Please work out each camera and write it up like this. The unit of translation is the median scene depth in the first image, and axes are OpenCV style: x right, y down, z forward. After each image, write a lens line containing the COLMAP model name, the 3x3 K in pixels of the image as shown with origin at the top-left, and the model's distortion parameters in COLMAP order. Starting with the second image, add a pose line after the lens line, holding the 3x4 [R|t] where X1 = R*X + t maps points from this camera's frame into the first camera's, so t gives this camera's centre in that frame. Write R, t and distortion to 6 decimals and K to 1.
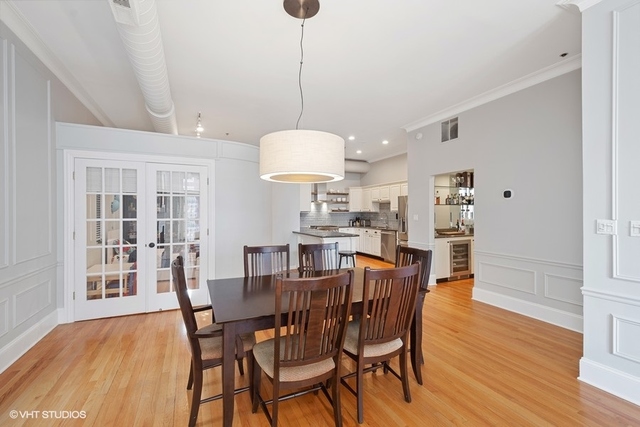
lens RADIAL K [[276.4, 0, 320.0], [0, 276.4, 211.0], [0, 0, 1]] dist [0.011817, -0.002046]
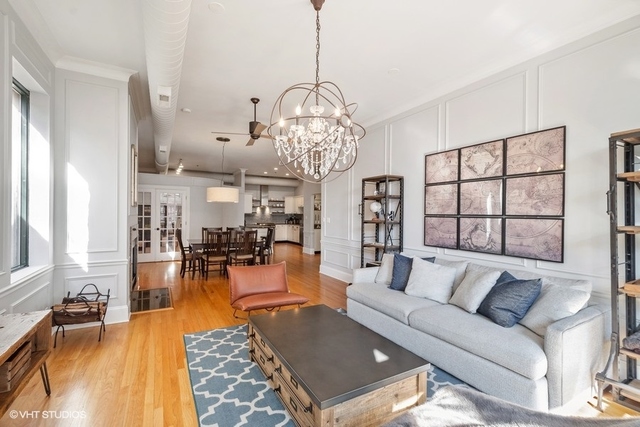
lens RADIAL K [[276.4, 0, 317.9], [0, 276.4, 215.2], [0, 0, 1]] dist [0.011817, -0.002046]
pose [[0.996486, 0.010667, 0.083081, 0.170306], [-0.011512, 0.999887, 0.009701, -0.005633], [-0.082968, -0.010624, 0.996496, -0.483178]]
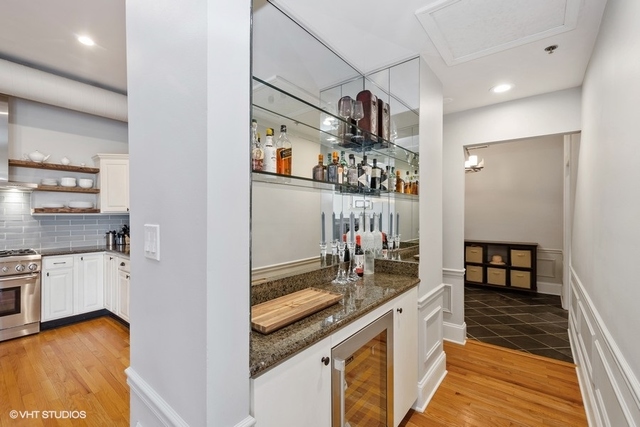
lens RADIAL K [[276.4, 0, 318.6], [0, 276.4, 215.2], [0, 0, 1]] dist [0.011817, -0.002046]
pose [[0.895749, 0.002083, 0.444556, 0.231958], [-0.003368, 0.999992, 0.002100, 0.004229], [-0.444548, -0.003379, 0.895748, 0.516950]]
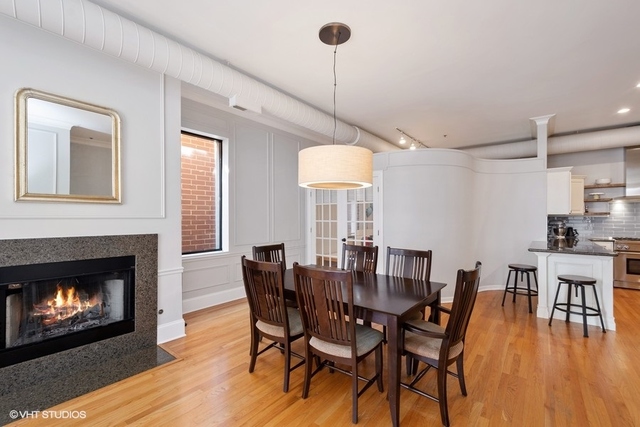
lens RADIAL K [[276.4, 0, 321.1], [0, 276.4, 216.5], [0, 0, 1]] dist [0.011817, -0.002046]
pose [[0.437429, 0.003573, -0.899246, 0.261344], [0.006590, 0.999953, 0.007179, -0.003111], [0.899229, -0.009066, 0.437385, 0.115524]]
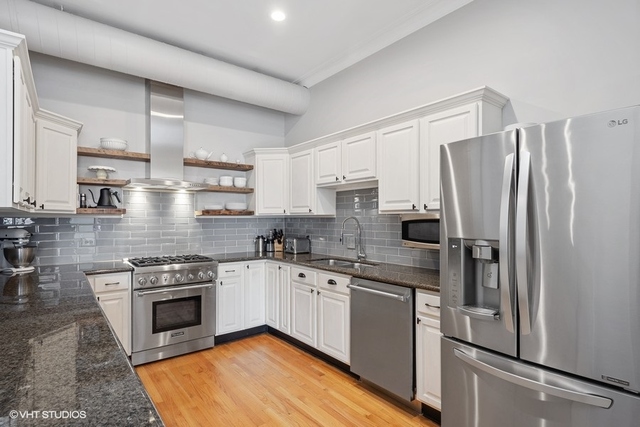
lens RADIAL K [[330.3, 0, 319.9], [0, 330.3, 217.9], [0, 0, 1]] dist [0.010389, -0.000970]
pose [[0.972732, 0.003354, 0.231909, 0.095444], [-0.003917, 0.999990, 0.001969, 0.004995], [-0.231900, -0.002824, 0.972735, 0.596010]]
